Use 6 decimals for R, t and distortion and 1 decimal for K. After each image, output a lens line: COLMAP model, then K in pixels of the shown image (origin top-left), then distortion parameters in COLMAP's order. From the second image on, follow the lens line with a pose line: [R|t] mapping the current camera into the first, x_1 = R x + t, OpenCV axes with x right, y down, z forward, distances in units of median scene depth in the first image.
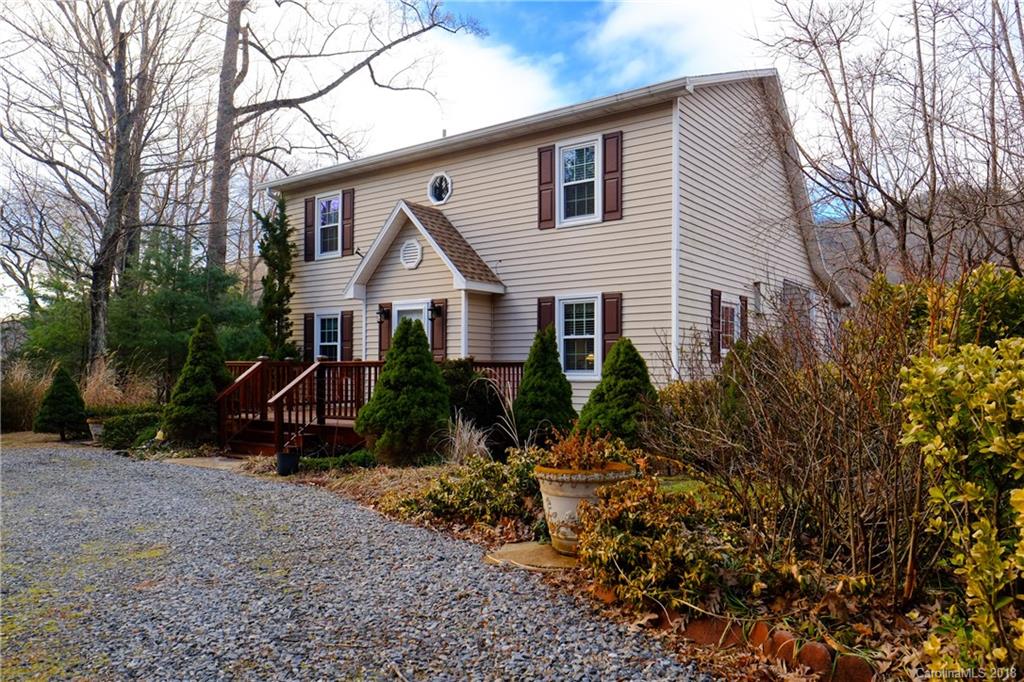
lens RADIAL K [[725.8, 0, 516.4], [0, 725.8, 357.9], [0, 0, 1]] dist [-0.003799, -0.000353]
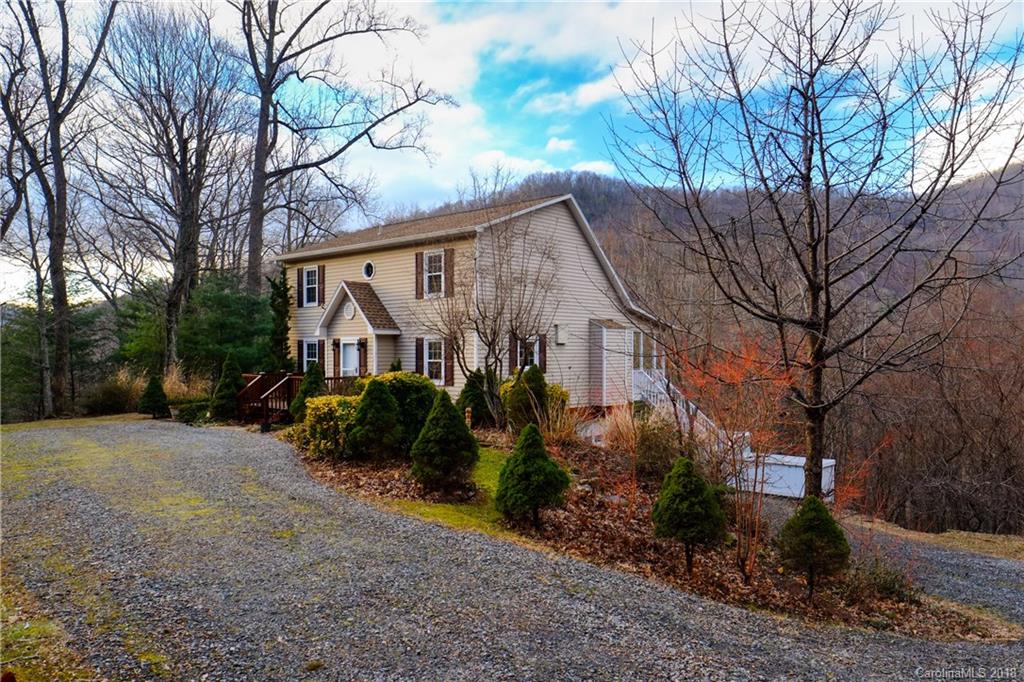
lens RADIAL K [[725.8, 0, 516.4], [0, 725.8, 357.9], [0, 0, 1]] dist [-0.003799, -0.000353]
pose [[0.997552, -0.001815, -0.069902, 0.321379], [0.003168, 0.999810, 0.019246, -0.054662], [0.069854, -0.019421, 0.997368, -0.601672]]
